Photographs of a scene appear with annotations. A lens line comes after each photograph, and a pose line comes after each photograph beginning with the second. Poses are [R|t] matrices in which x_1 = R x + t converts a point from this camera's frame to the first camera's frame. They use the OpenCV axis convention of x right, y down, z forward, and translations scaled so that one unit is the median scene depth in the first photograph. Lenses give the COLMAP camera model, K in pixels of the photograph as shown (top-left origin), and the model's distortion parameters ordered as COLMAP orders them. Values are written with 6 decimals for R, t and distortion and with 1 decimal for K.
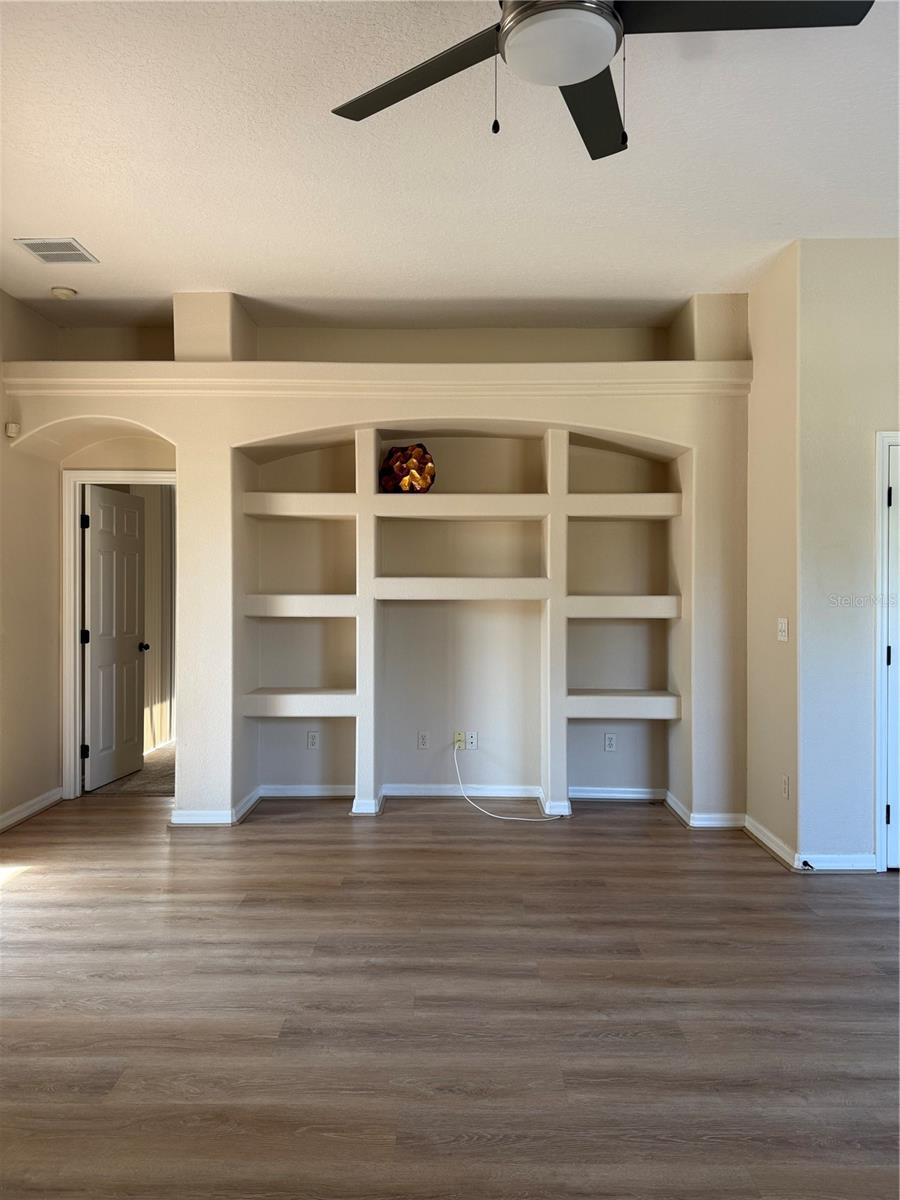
lens RADIAL K [[837.3, 0, 439.0], [0, 837.3, 604.9], [0, 0, 1]] dist [0.065824, -0.083473]
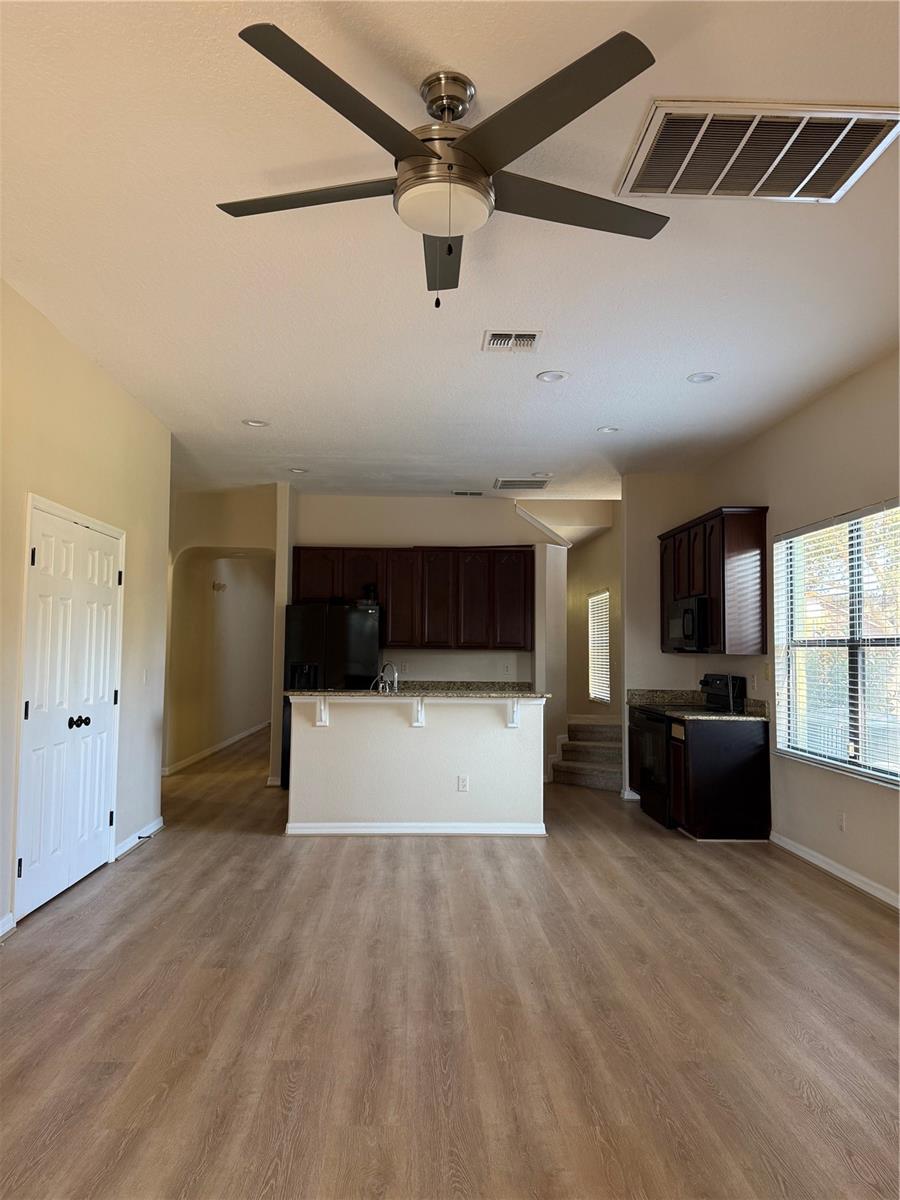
lens RADIAL K [[837.3, 0, 457.2], [0, 837.3, 625.2], [0, 0, 1]] dist [0.065824, -0.083473]
pose [[-0.057733, 0.026366, 0.997984, -0.488463], [-0.003598, 0.999639, -0.026618, -0.017905], [-0.998326, -0.005127, -0.057618, 0.500100]]
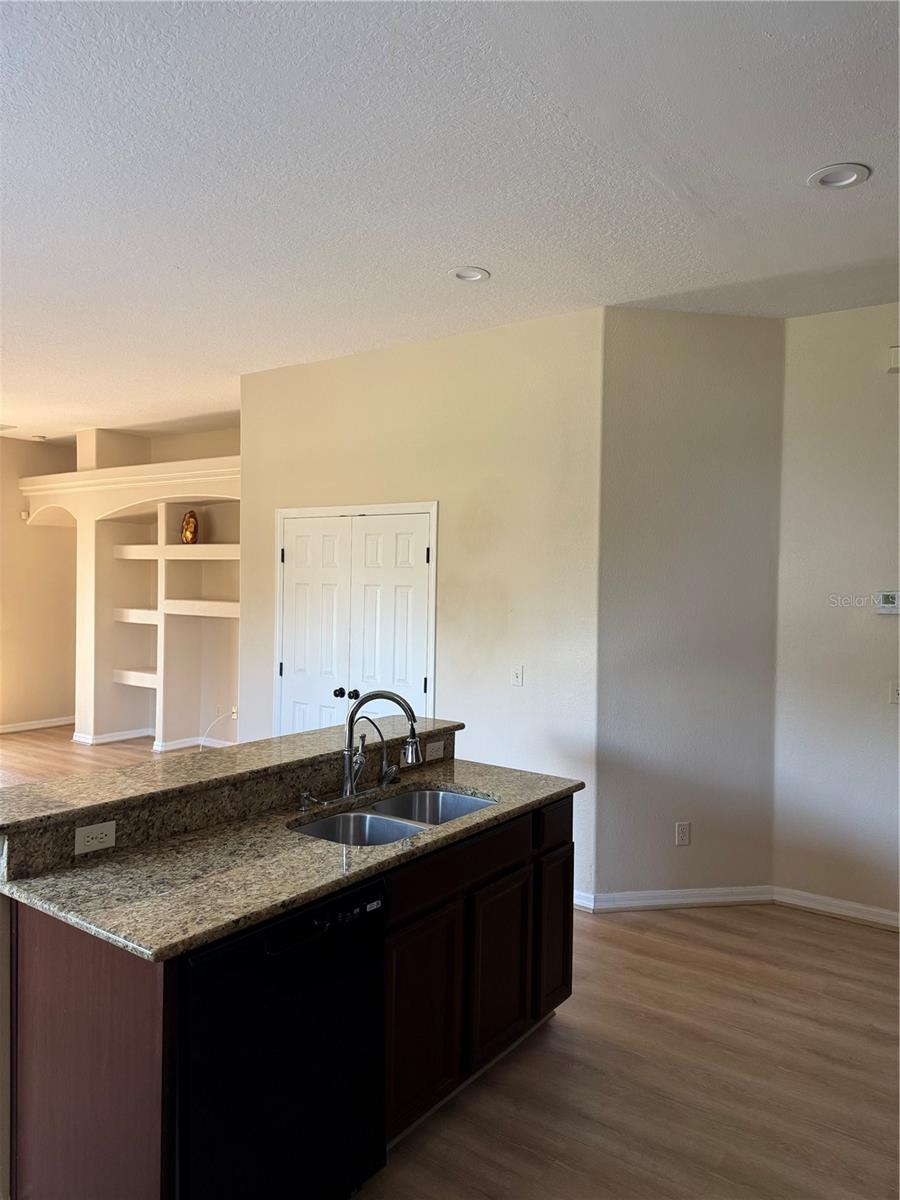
lens RADIAL K [[837.3, 0, 457.0], [0, 837.3, 602.1], [0, 0, 1]] dist [0.065824, -0.083473]
pose [[0.821937, 0.025528, -0.569006, 1.434334], [-0.020156, 0.999673, 0.015733, -0.072304], [0.569222, -0.001463, 0.822183, 0.029492]]
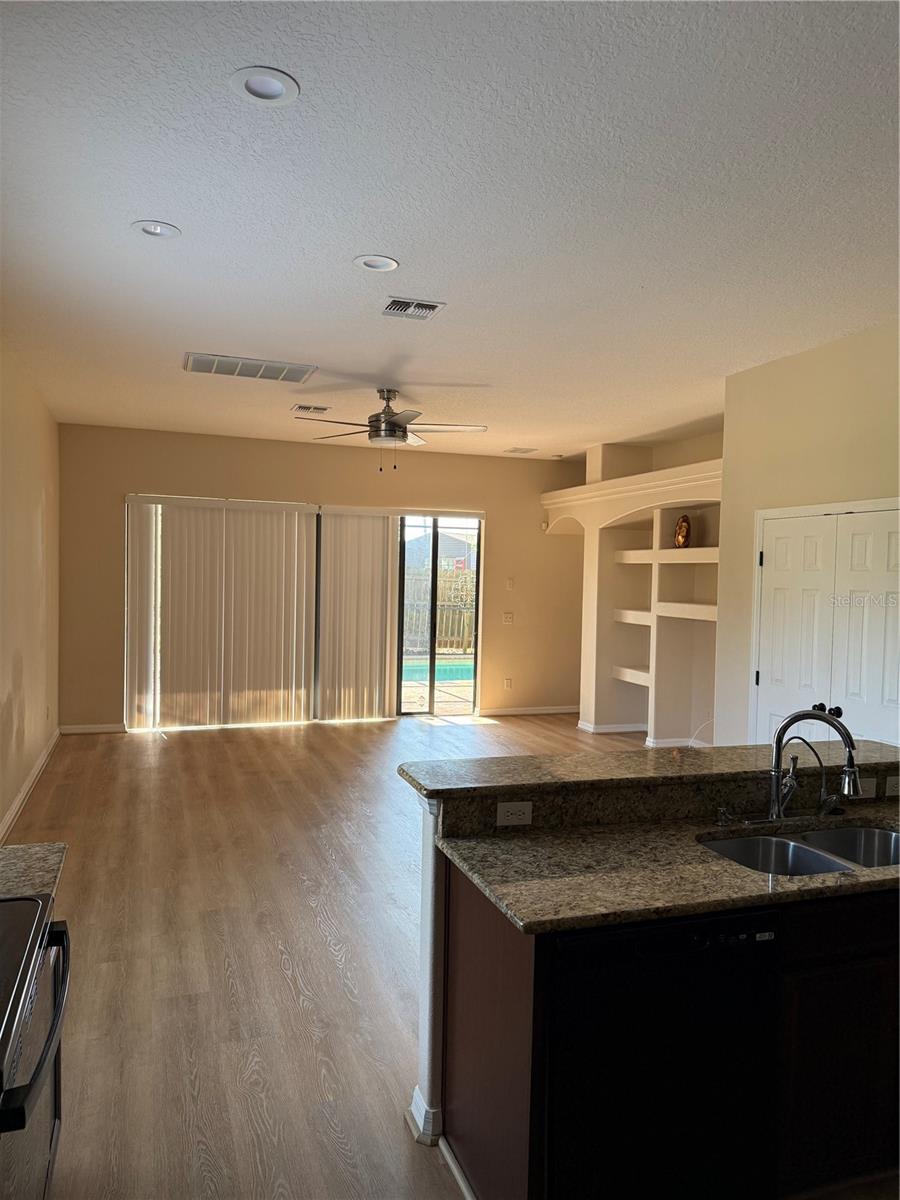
lens RADIAL K [[837.3, 0, 449.7], [0, 837.3, 600.2], [0, 0, 1]] dist [0.065824, -0.083473]
pose [[0.342510, 0.034995, -0.938862, 1.489546], [-0.026817, 0.999263, 0.027463, -0.079706], [0.939132, 0.015771, 0.343196, 0.080004]]
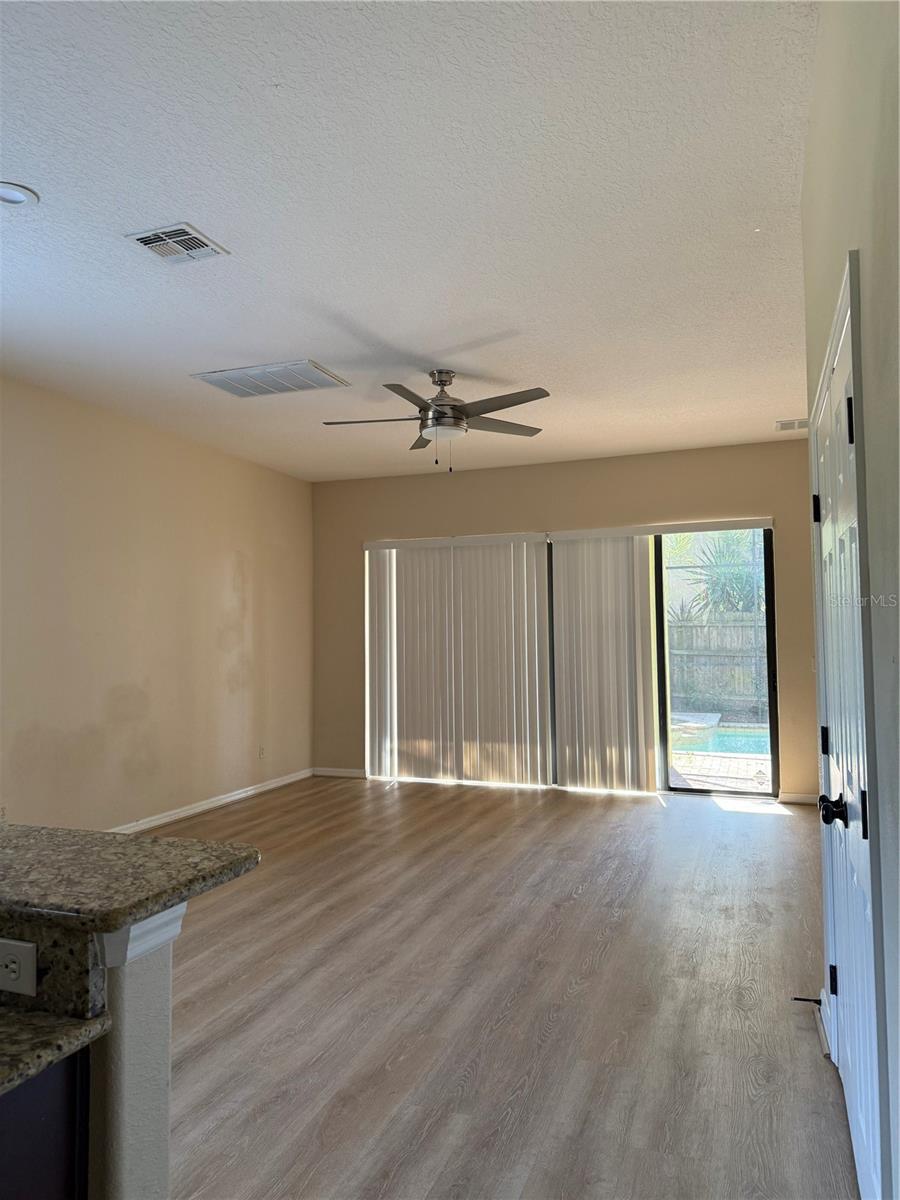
lens RADIAL K [[837.3, 0, 444.0], [0, 837.3, 599.2], [0, 0, 1]] dist [0.065824, -0.083473]
pose [[-0.341488, -0.044659, -0.938825, 1.180393], [0.004316, 0.998785, -0.049081, -0.018713], [0.939876, -0.020812, -0.340880, 0.881435]]
